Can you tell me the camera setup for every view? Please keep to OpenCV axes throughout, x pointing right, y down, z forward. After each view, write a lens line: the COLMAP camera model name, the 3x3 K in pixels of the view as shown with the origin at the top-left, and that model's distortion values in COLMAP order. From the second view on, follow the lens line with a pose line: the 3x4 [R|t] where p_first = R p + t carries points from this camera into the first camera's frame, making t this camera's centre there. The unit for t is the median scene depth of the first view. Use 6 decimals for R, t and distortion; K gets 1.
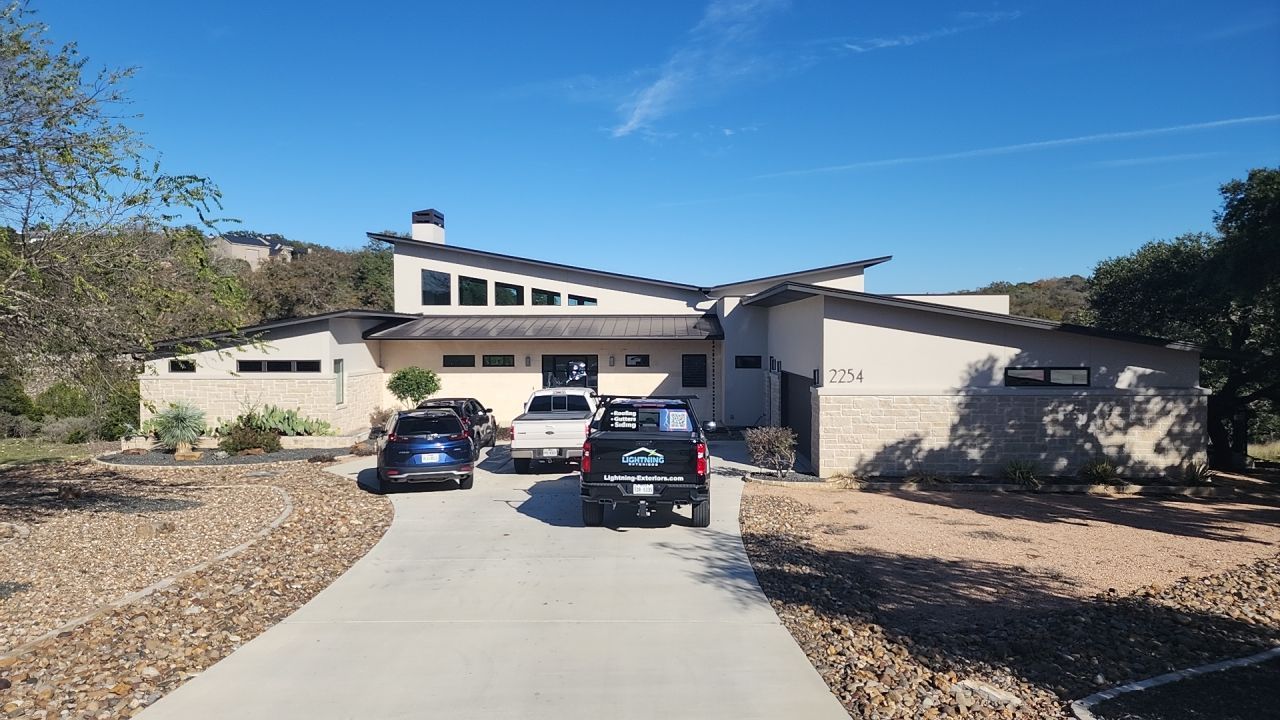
lens RADIAL K [[855.7, 0, 637.8], [0, 855.7, 358.9], [0, 0, 1]] dist [0.067780, -0.063358]
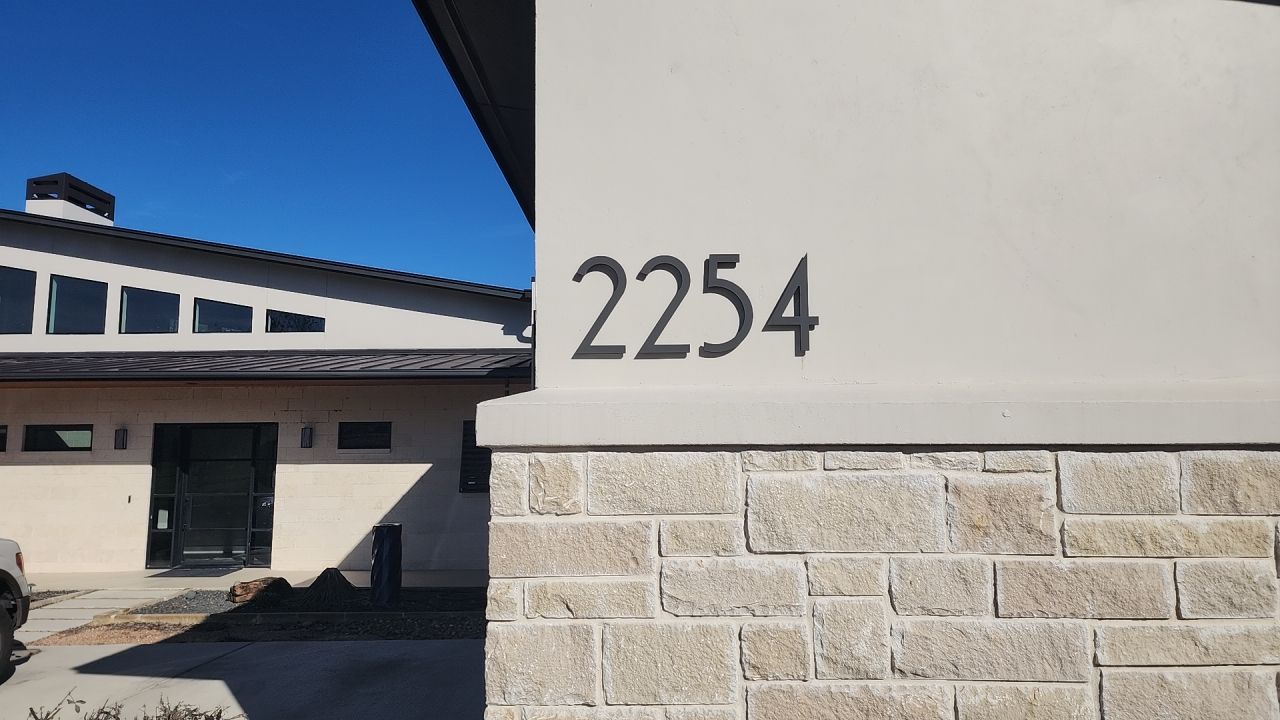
lens RADIAL K [[855.7, 0, 639.5], [0, 855.7, 361.3], [0, 0, 1]] dist [0.067780, -0.063358]
pose [[0.999996, -0.002322, 0.001888, 0.135682], [0.002570, 0.989523, -0.144351, 0.027613], [-0.001533, 0.144355, 0.989525, 0.502797]]
